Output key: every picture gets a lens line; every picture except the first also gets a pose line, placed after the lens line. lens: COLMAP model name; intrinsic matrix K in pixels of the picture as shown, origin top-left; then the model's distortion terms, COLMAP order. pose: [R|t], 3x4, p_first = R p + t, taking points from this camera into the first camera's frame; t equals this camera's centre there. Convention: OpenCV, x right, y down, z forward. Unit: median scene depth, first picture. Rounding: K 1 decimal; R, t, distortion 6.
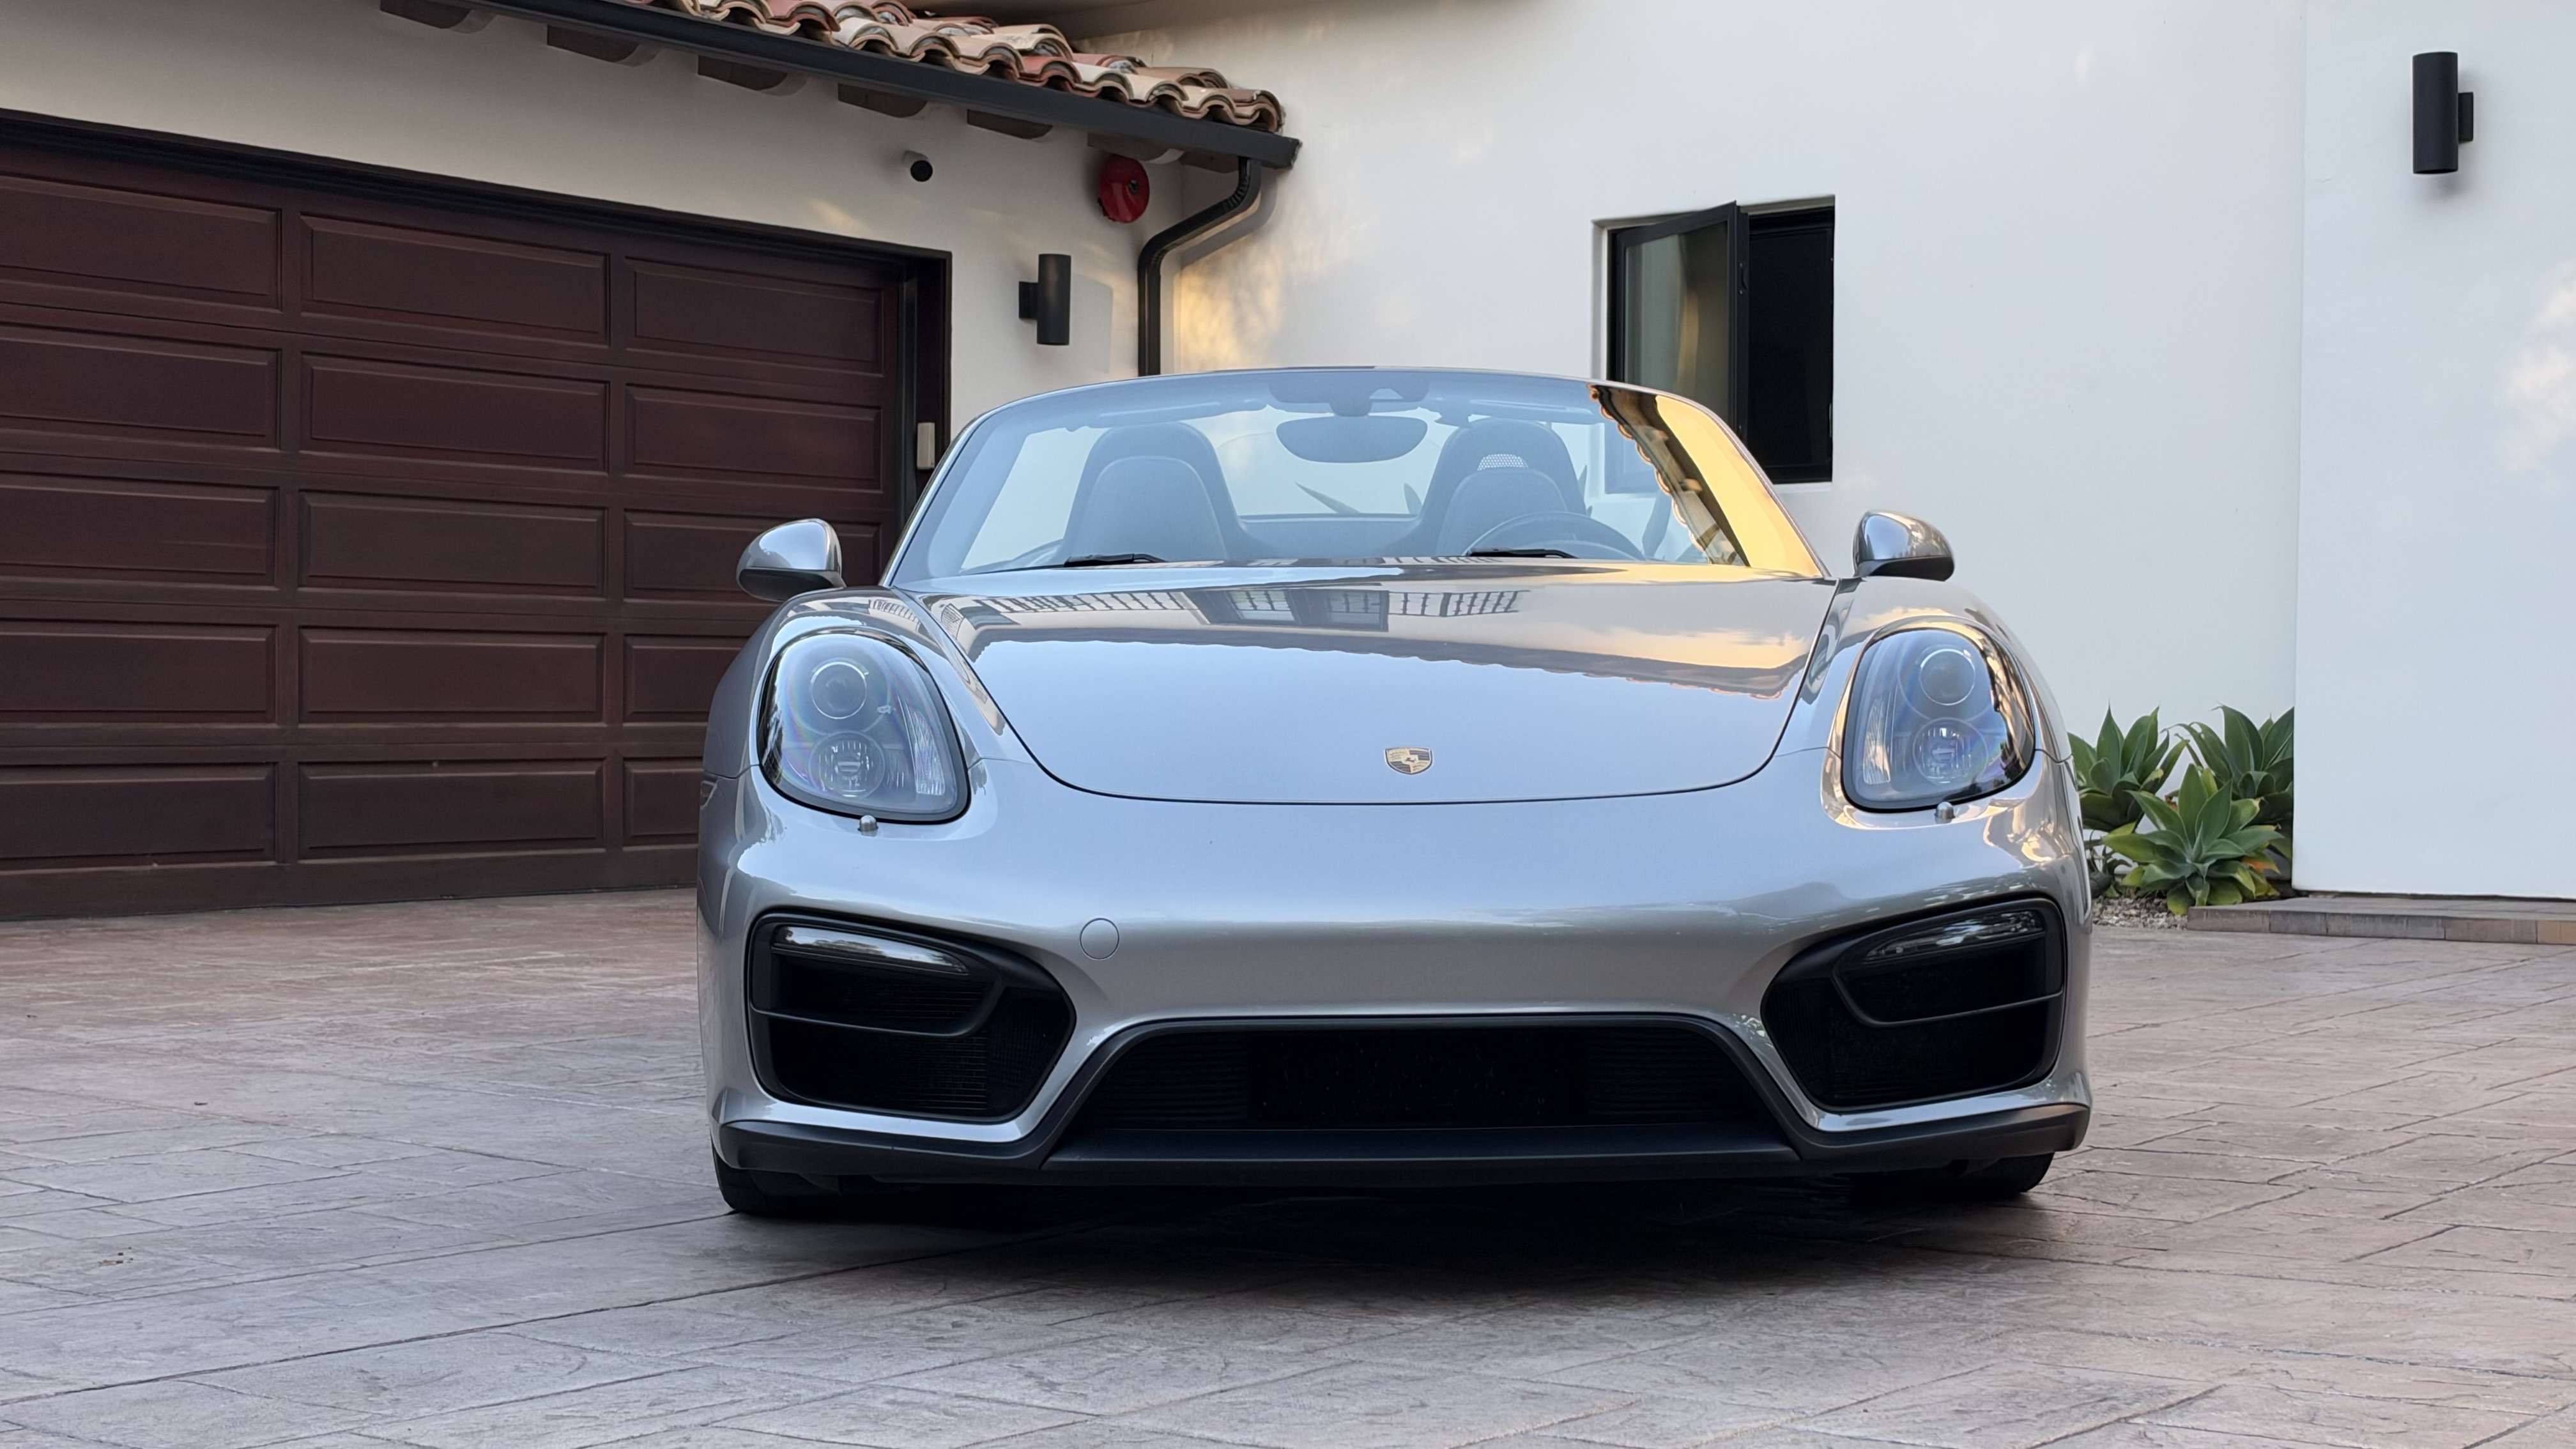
lens RADIAL K [[3666.1, 0, 1288.0], [0, 3666.1, 724.5], [0, 0, 1]] dist [0.296571, -0.827560]
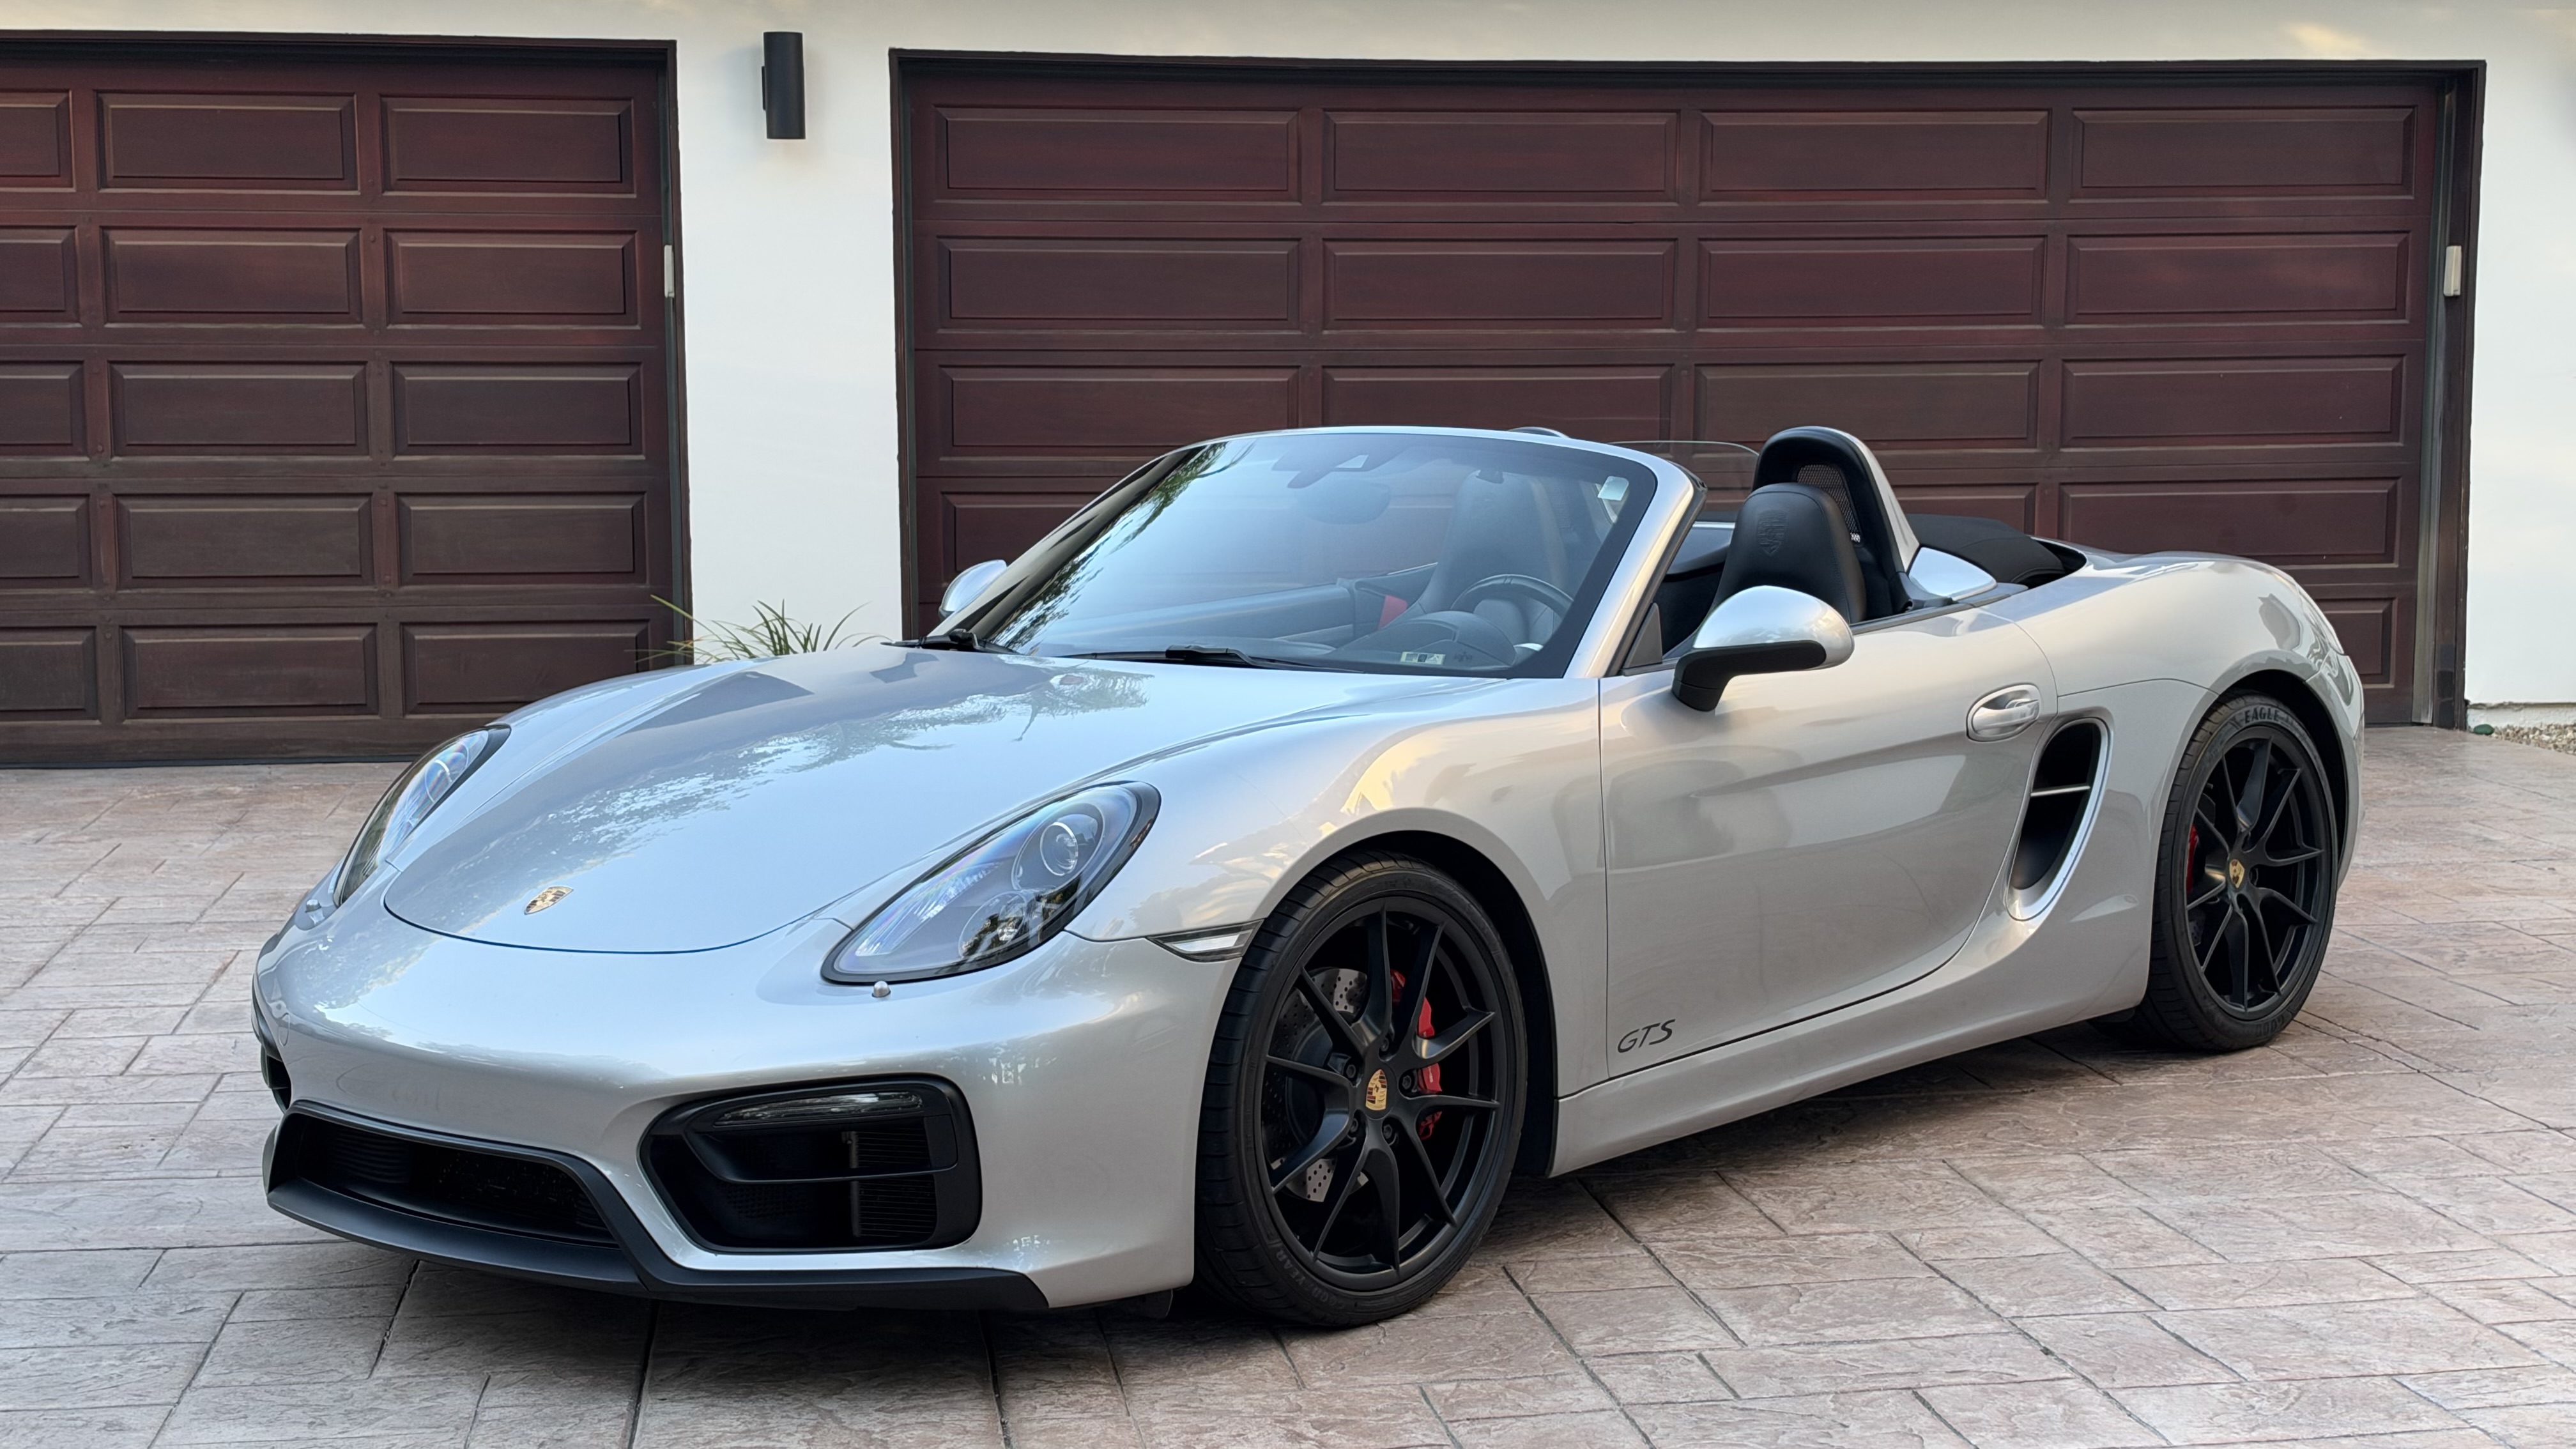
lens RADIAL K [[3652.5, 0, 1270.5], [0, 3652.5, 718.5], [0, 0, 1]] dist [0.329183, -1.133179]
pose [[0.727620, 0.064471, -0.682944, 0.363034], [0.001898, 0.995381, 0.095988, -0.058297], [0.685978, -0.071139, 0.724136, 0.106613]]
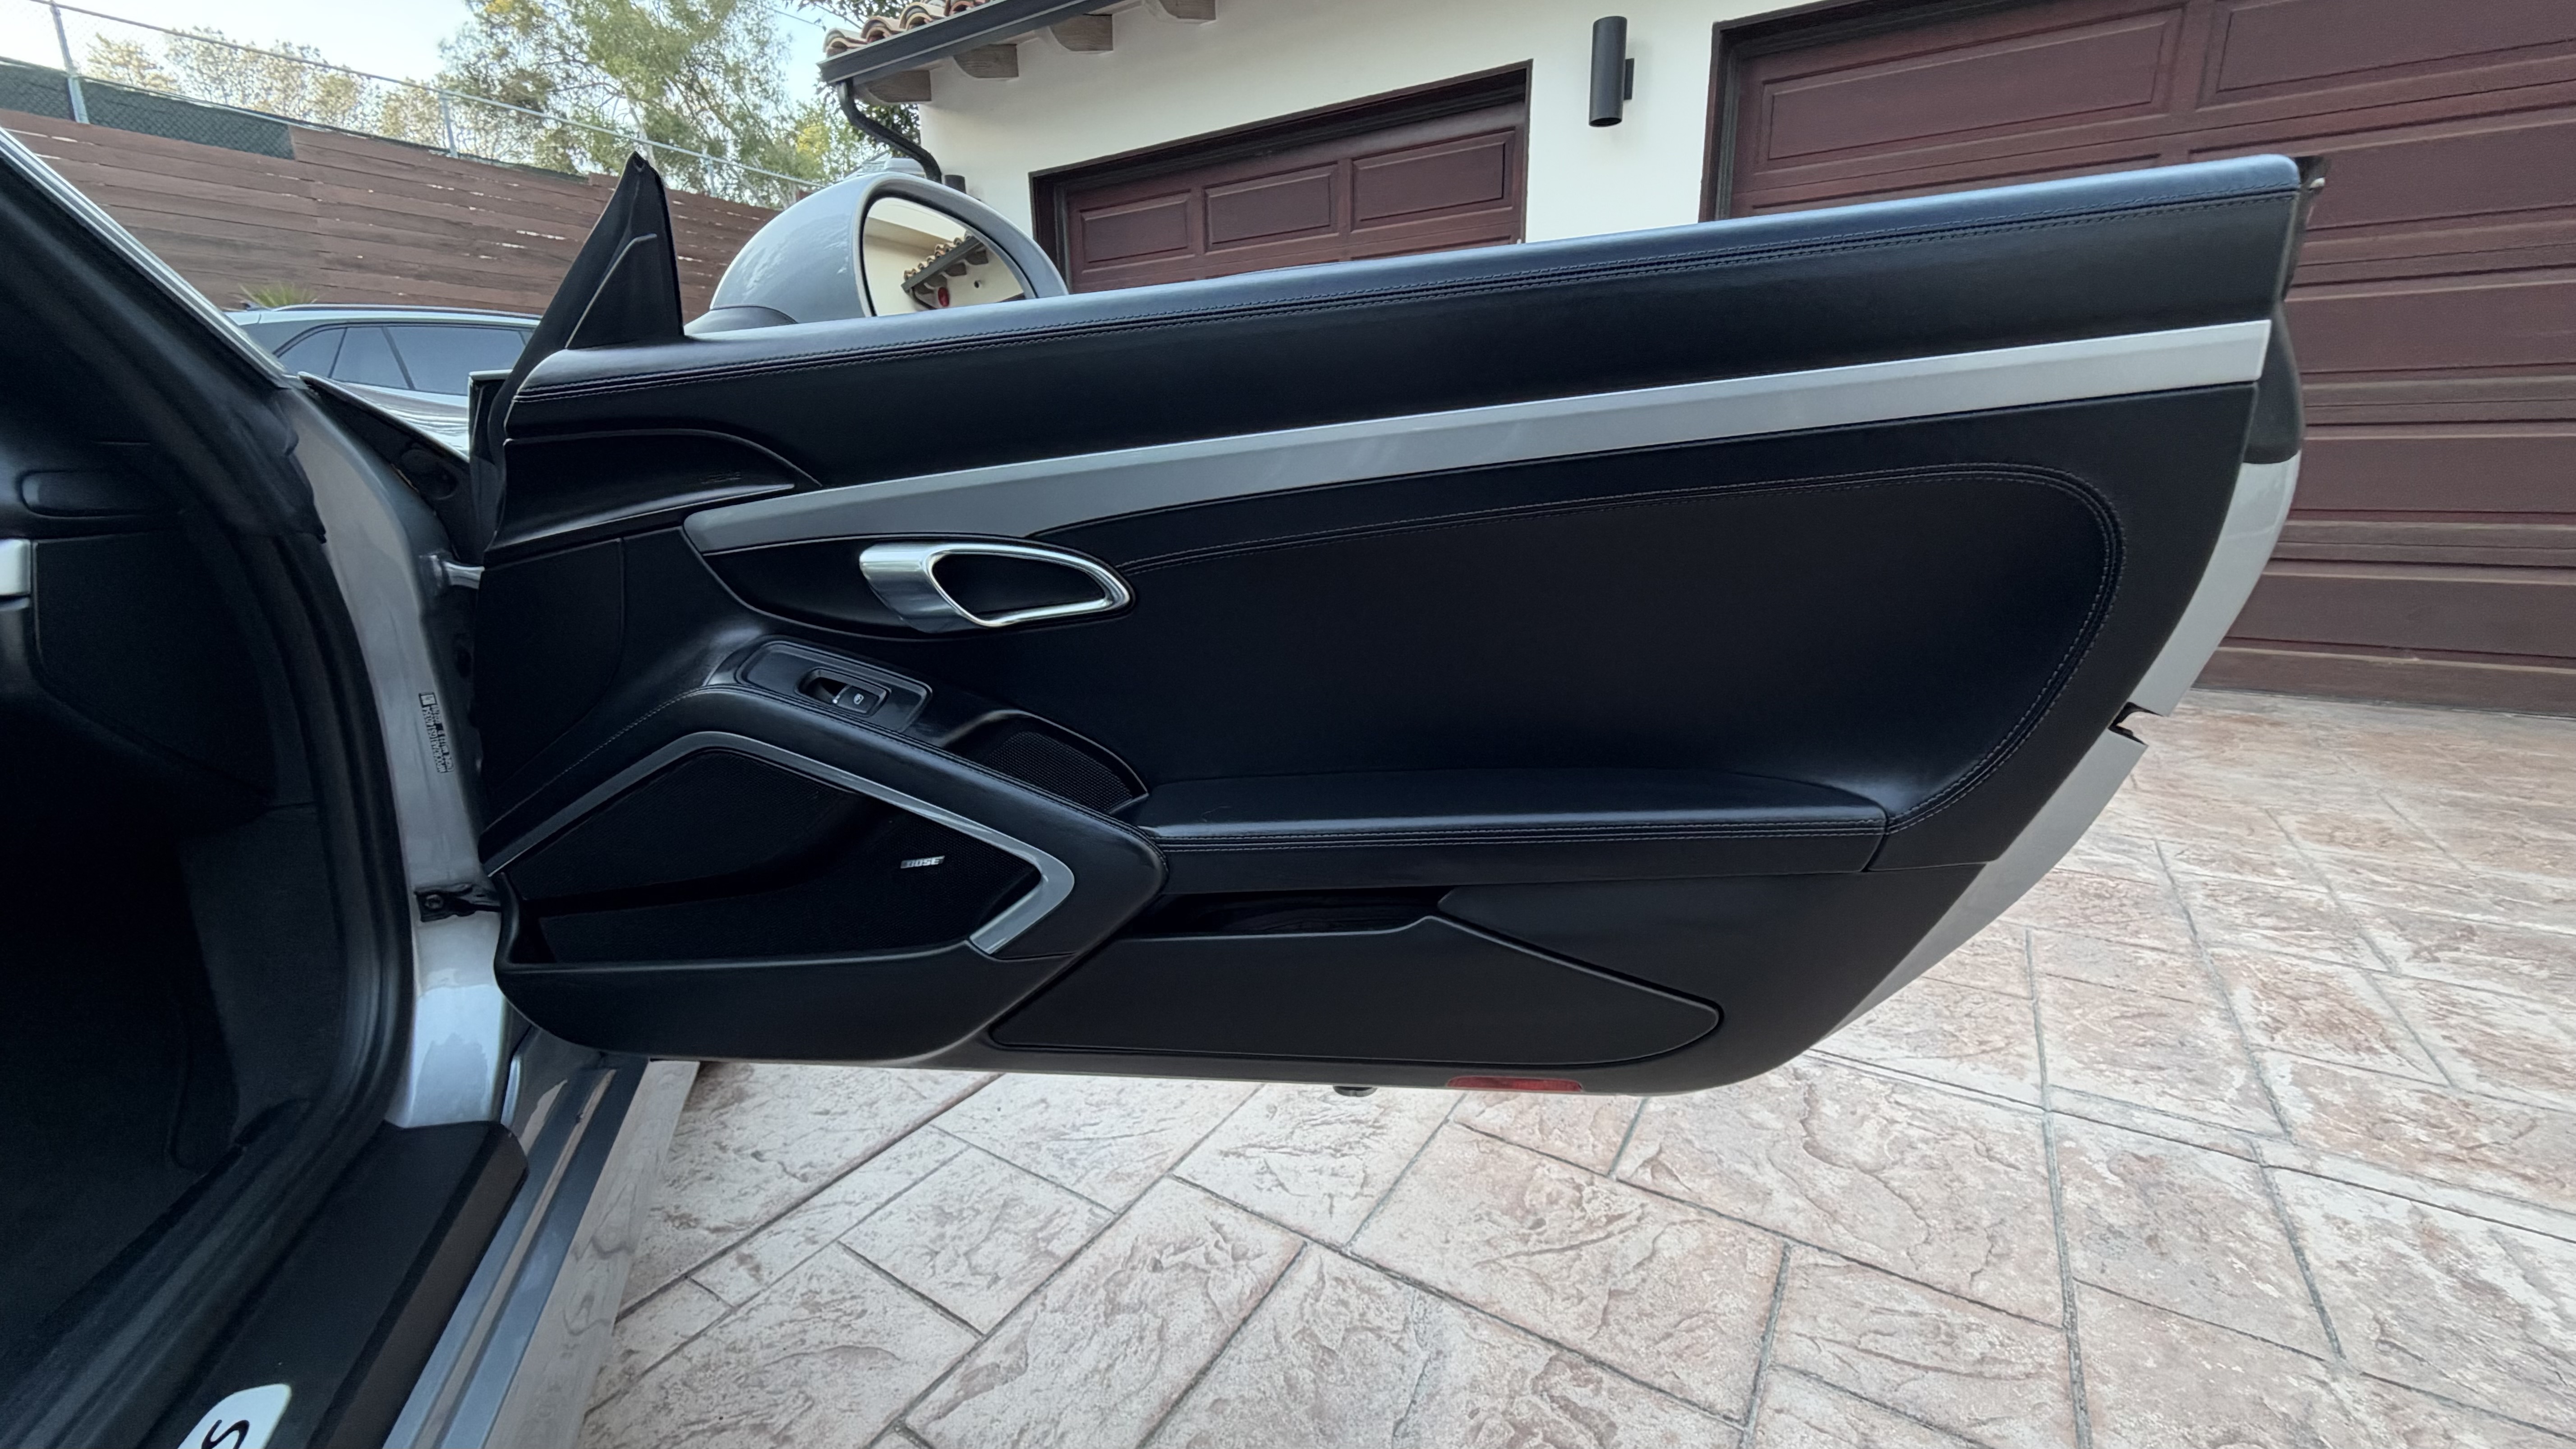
lens RADIAL K [[1052.2, 0, 1273.6], [0, 1052.2, 715.7], [0, 0, 1]] dist [0.001070, 0.000022]
pose [[0.098711, 0.223469, -0.969700, -0.039086], [0.002940, 0.974389, 0.224849, -0.012560], [0.995112, -0.025046, 0.095526, 0.577382]]
